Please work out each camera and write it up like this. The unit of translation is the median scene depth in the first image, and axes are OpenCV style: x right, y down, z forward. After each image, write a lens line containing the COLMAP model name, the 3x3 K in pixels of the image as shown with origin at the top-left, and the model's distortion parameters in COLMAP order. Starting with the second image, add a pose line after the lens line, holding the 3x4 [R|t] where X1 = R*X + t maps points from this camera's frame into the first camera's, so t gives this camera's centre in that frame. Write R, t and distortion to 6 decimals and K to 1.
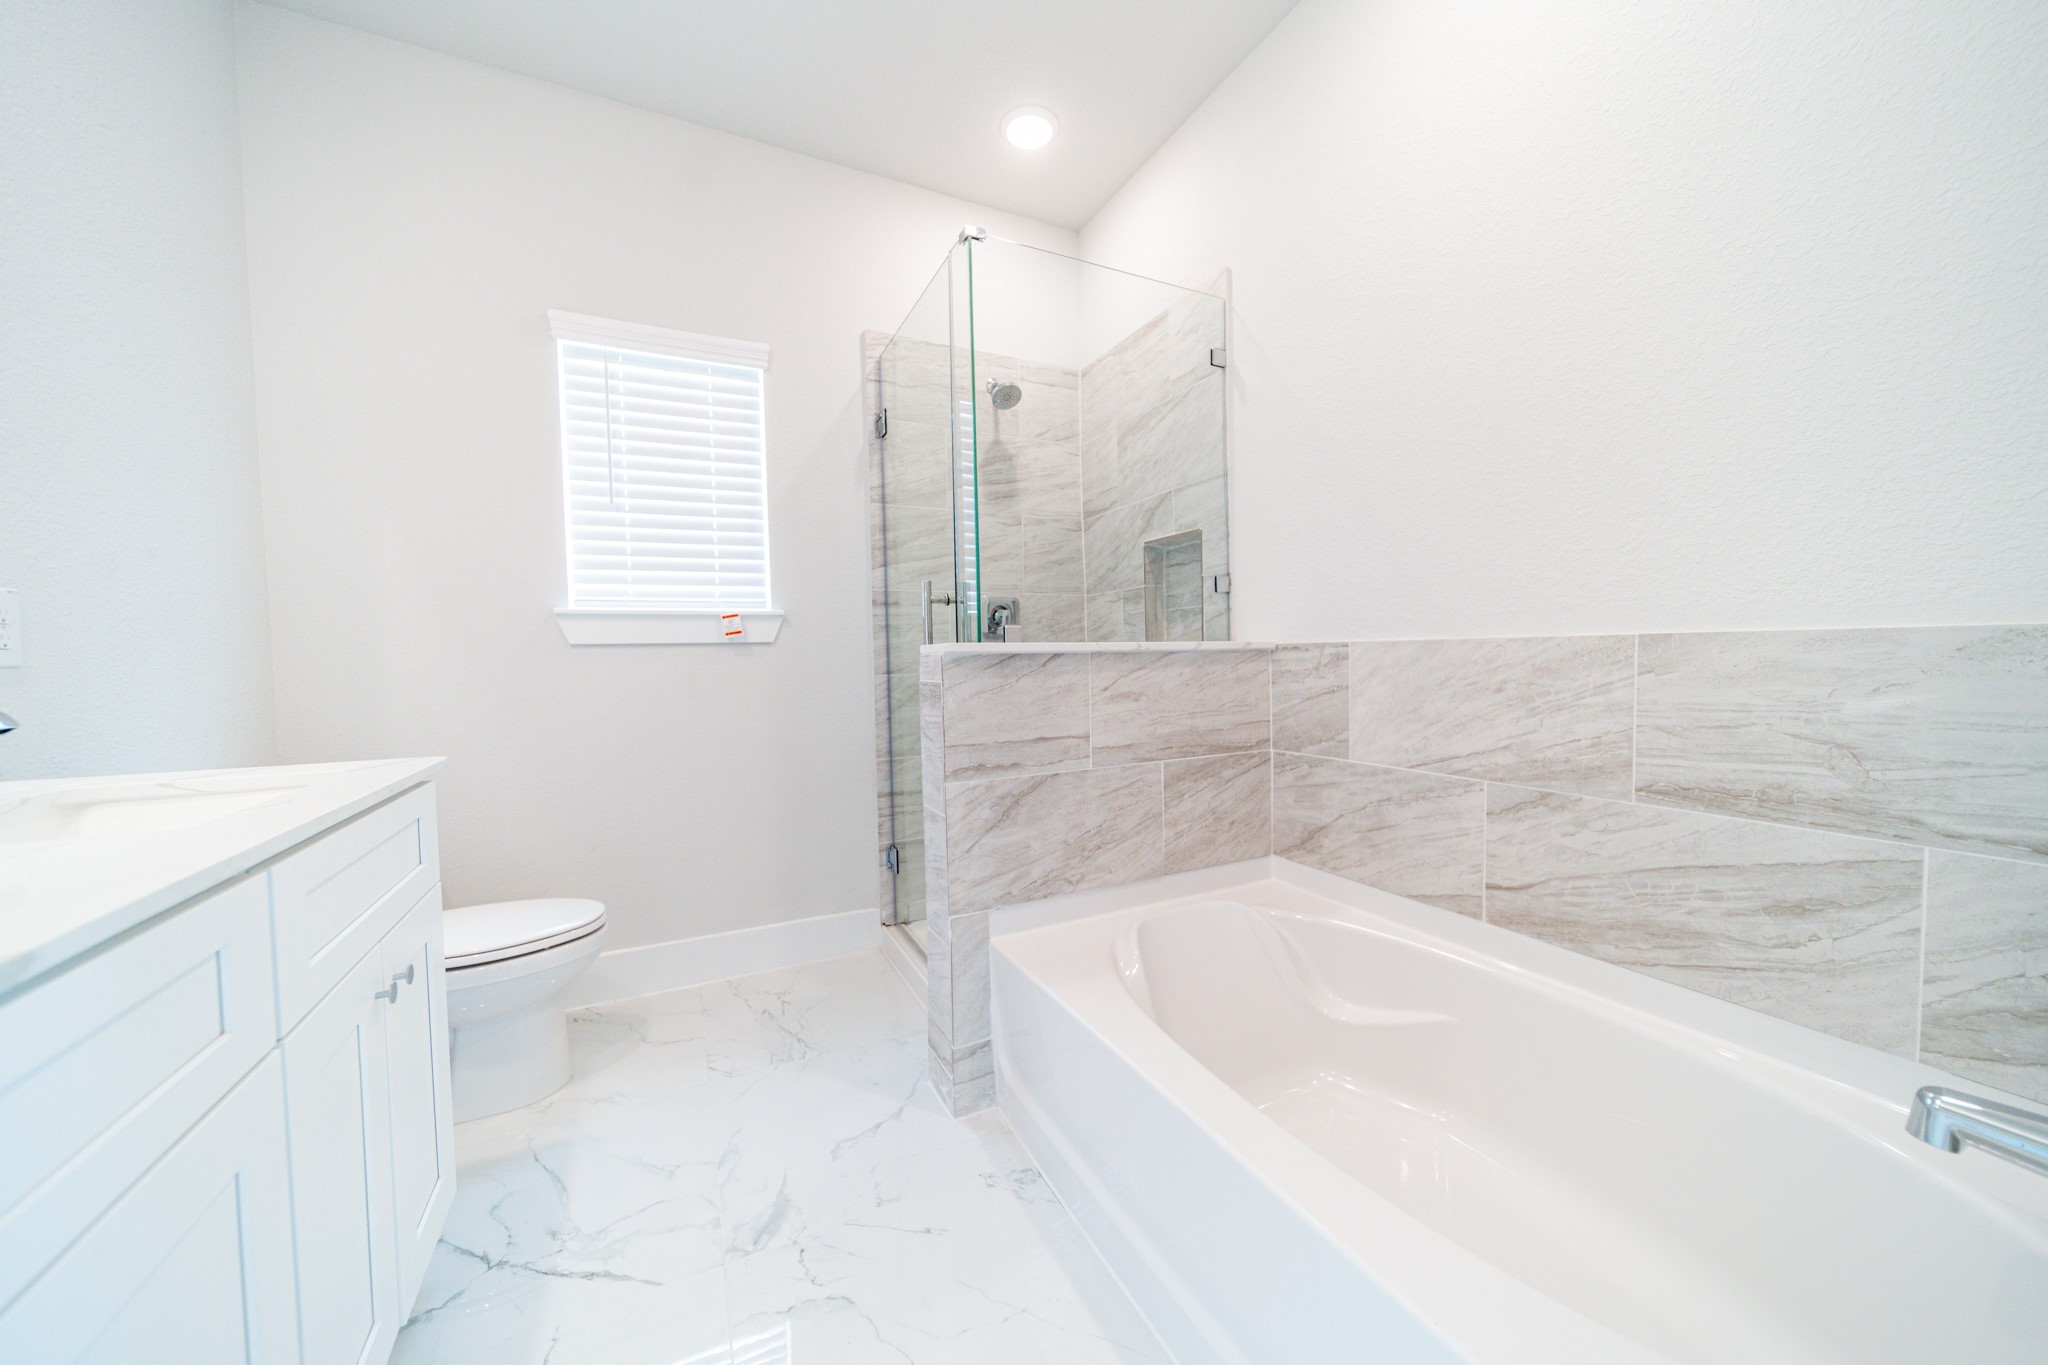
lens RADIAL K [[722.1, 0, 1024.0], [0, 722.1, 682.5], [0, 0, 1]] dist [-0.001973, 0.000002]
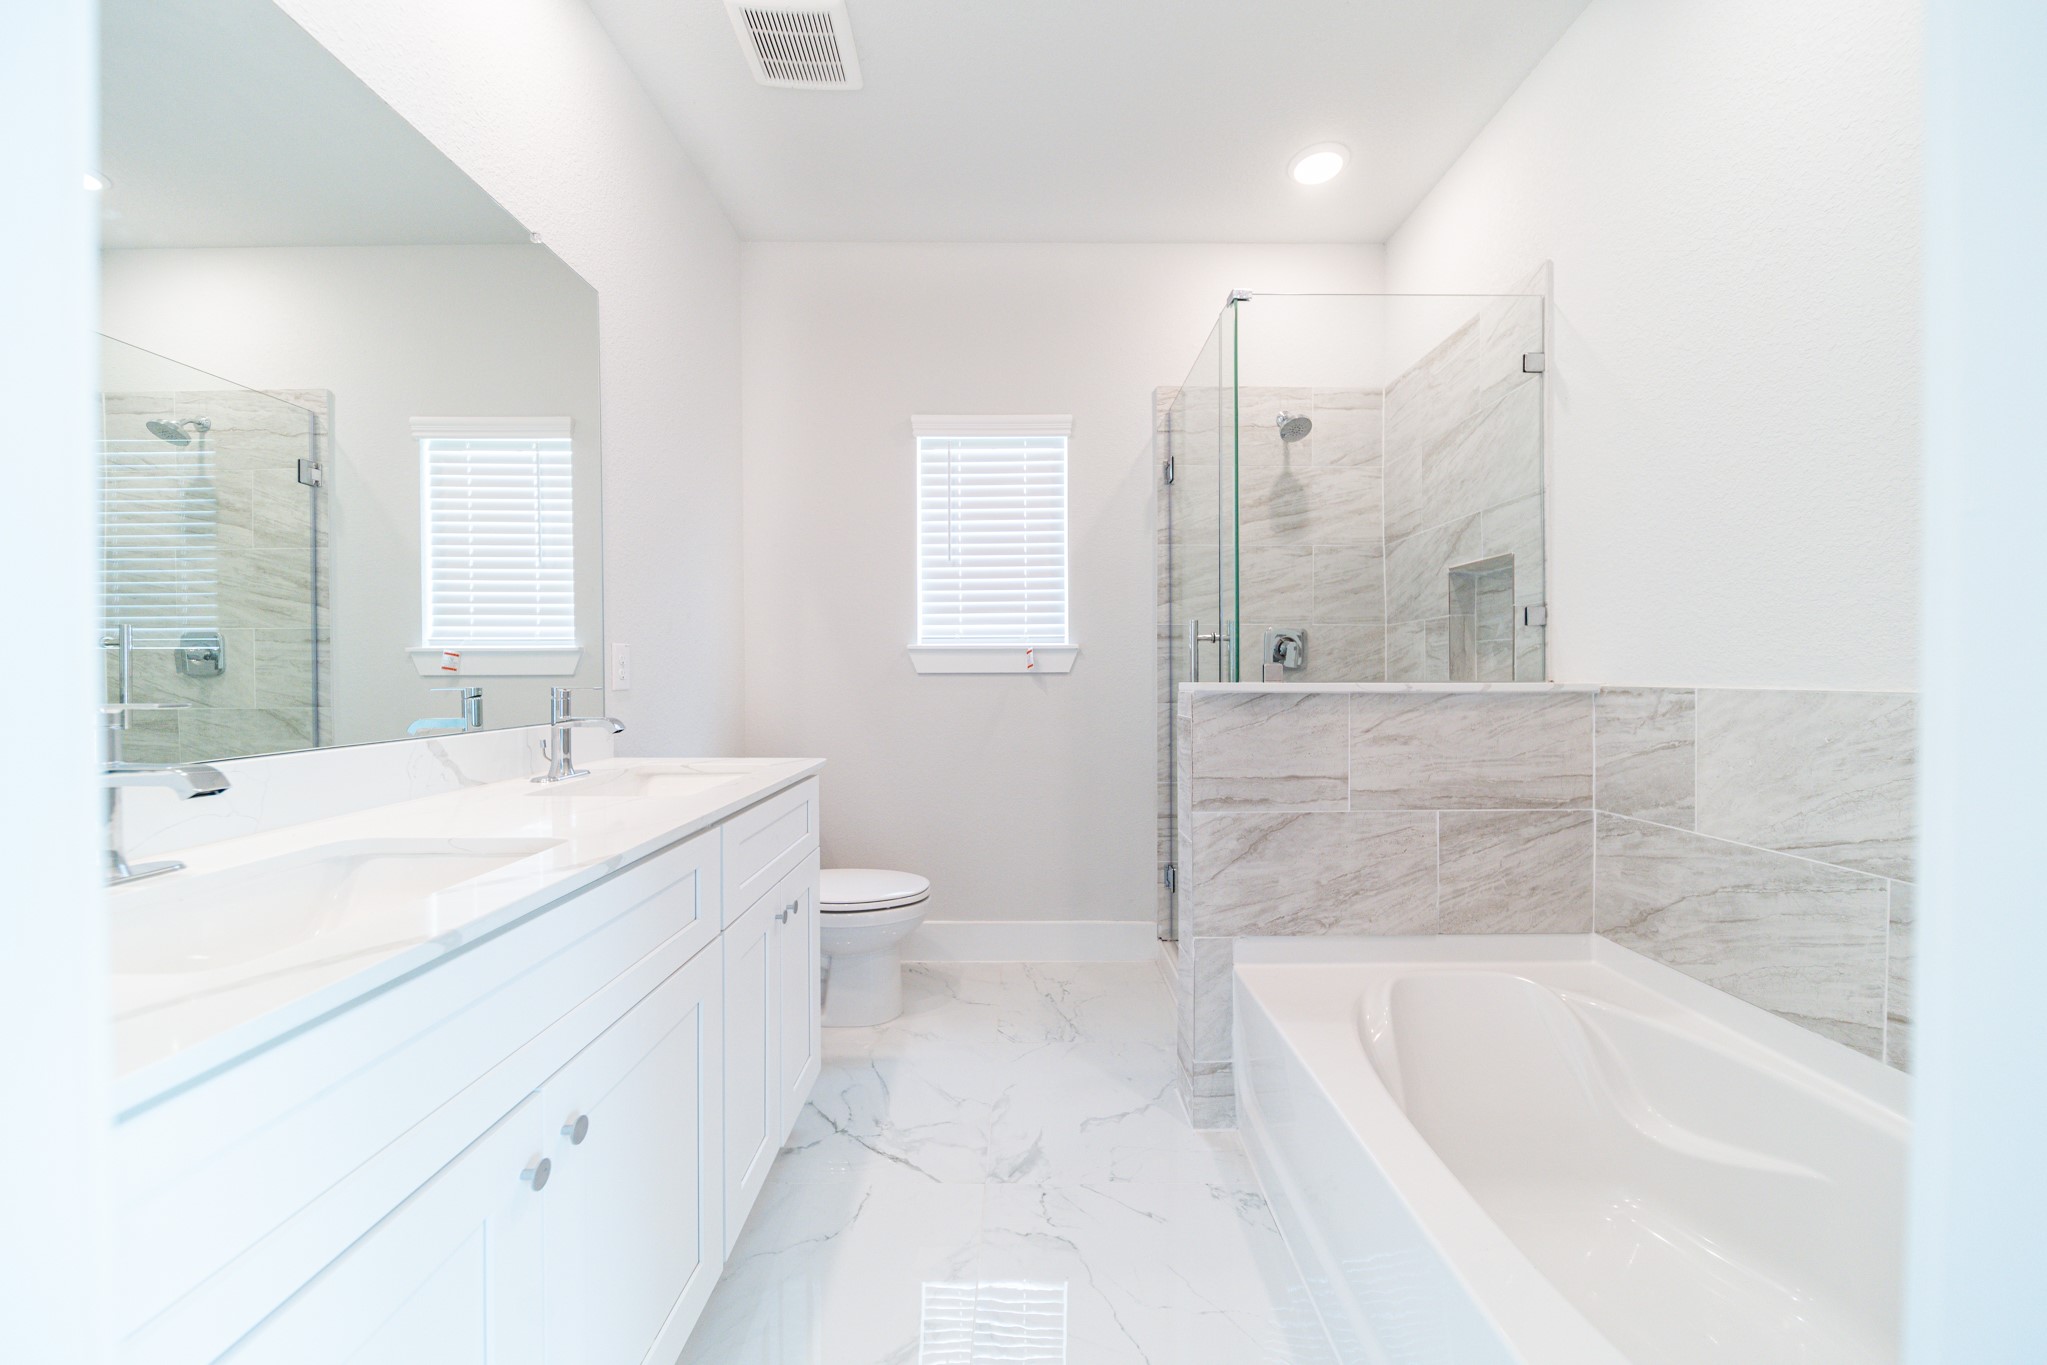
lens RADIAL K [[726.5, 0, 1023.5], [0, 726.5, 682.5], [0, 0, 1]] dist [0.002101, -0.002557]
pose [[0.897610, 0.020417, -0.440318, 0.119328], [-0.030584, 0.999404, -0.016005, -0.024453], [0.439729, 0.027833, 0.897699, -0.079314]]
